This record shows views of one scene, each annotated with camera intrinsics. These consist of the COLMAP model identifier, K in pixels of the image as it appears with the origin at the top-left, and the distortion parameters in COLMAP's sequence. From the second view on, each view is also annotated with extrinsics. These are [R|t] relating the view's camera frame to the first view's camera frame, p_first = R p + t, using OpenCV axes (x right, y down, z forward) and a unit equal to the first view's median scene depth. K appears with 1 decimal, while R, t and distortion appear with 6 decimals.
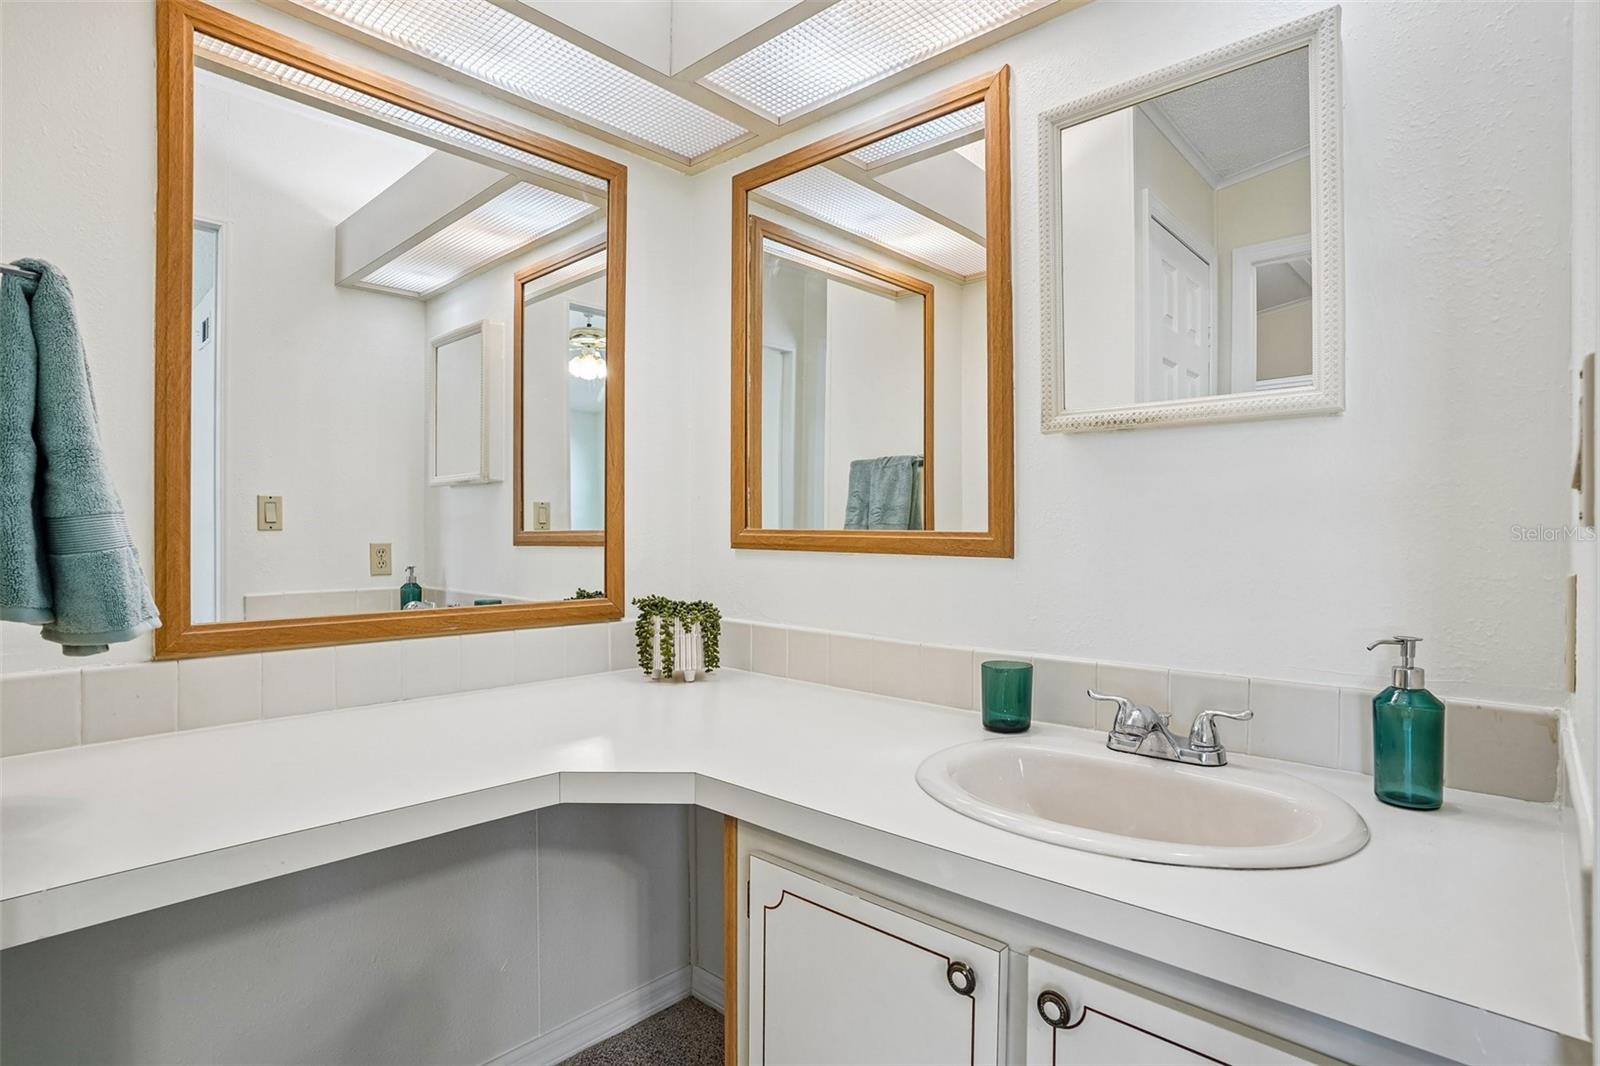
lens RADIAL K [[823.0, 0, 800.0], [0, 823.0, 533.0], [0, 0, 1]] dist [-0.080849, -0.000009]
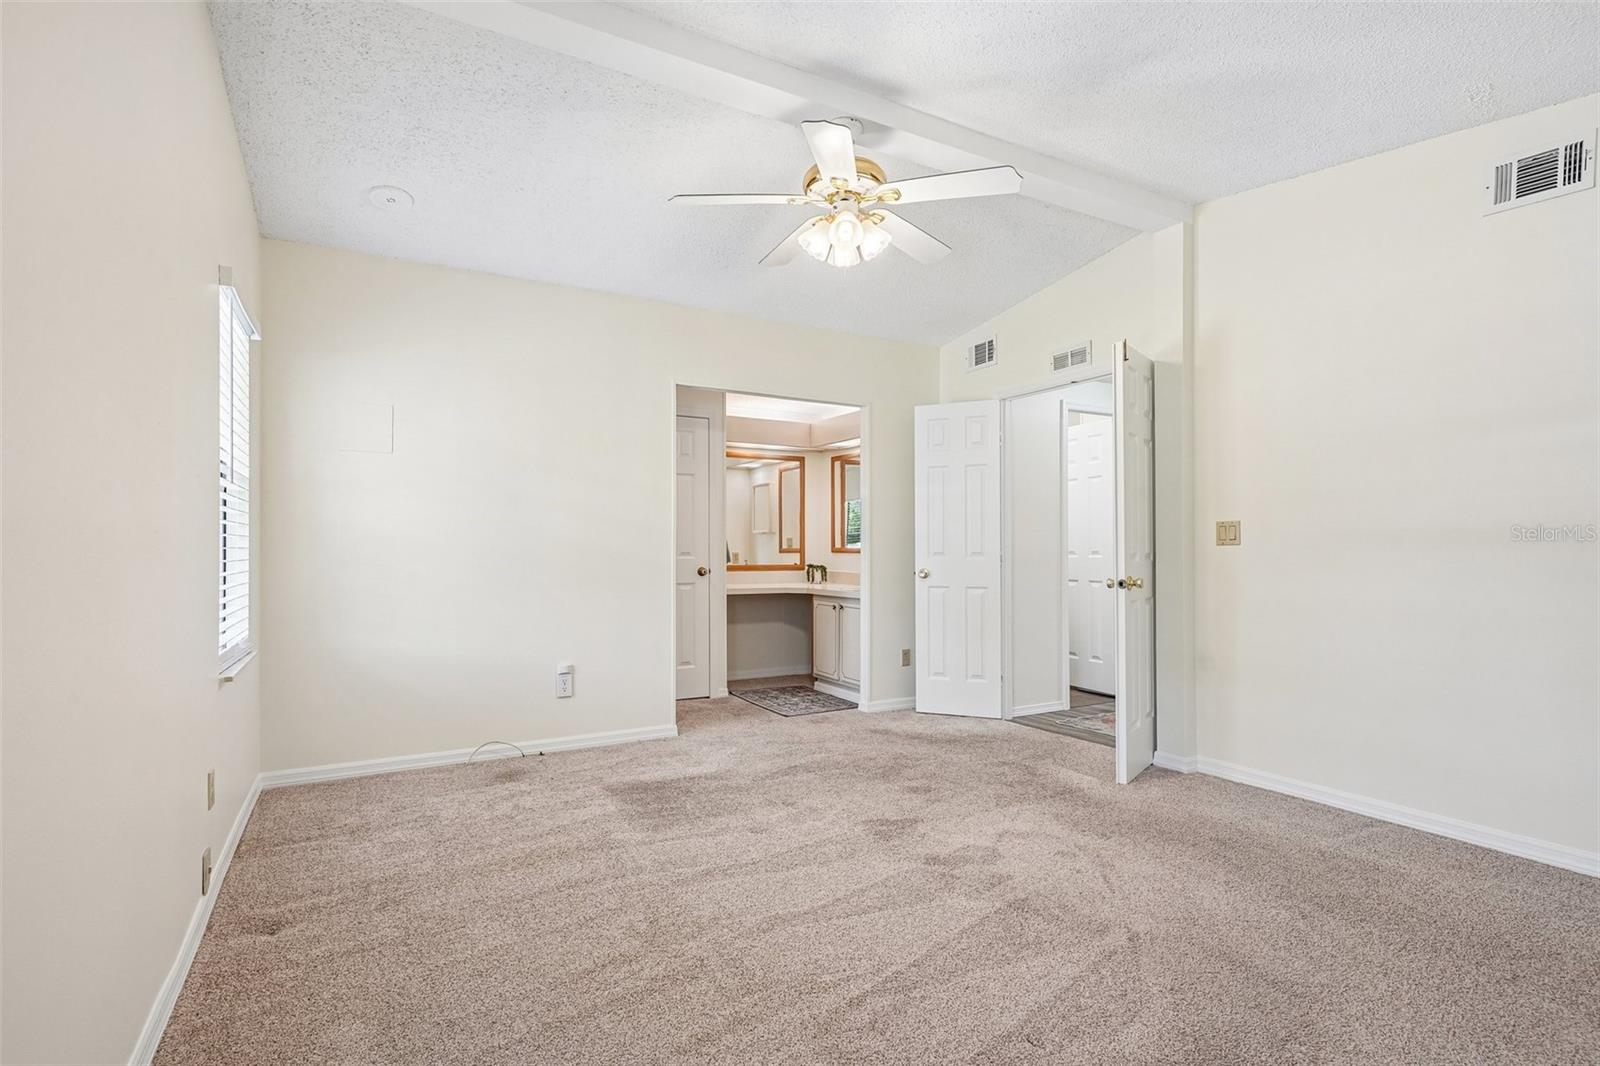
lens RADIAL K [[788.9, 0, 800.4], [0, 788.9, 546.9], [0, 0, 1]] dist [-0.072500, 0.032565]
pose [[0.951206, -0.007368, -0.308469, 0.973937], [0.006840, 0.999973, -0.002795, 0.000223], [0.308481, 0.000549, 0.951230, -2.740291]]
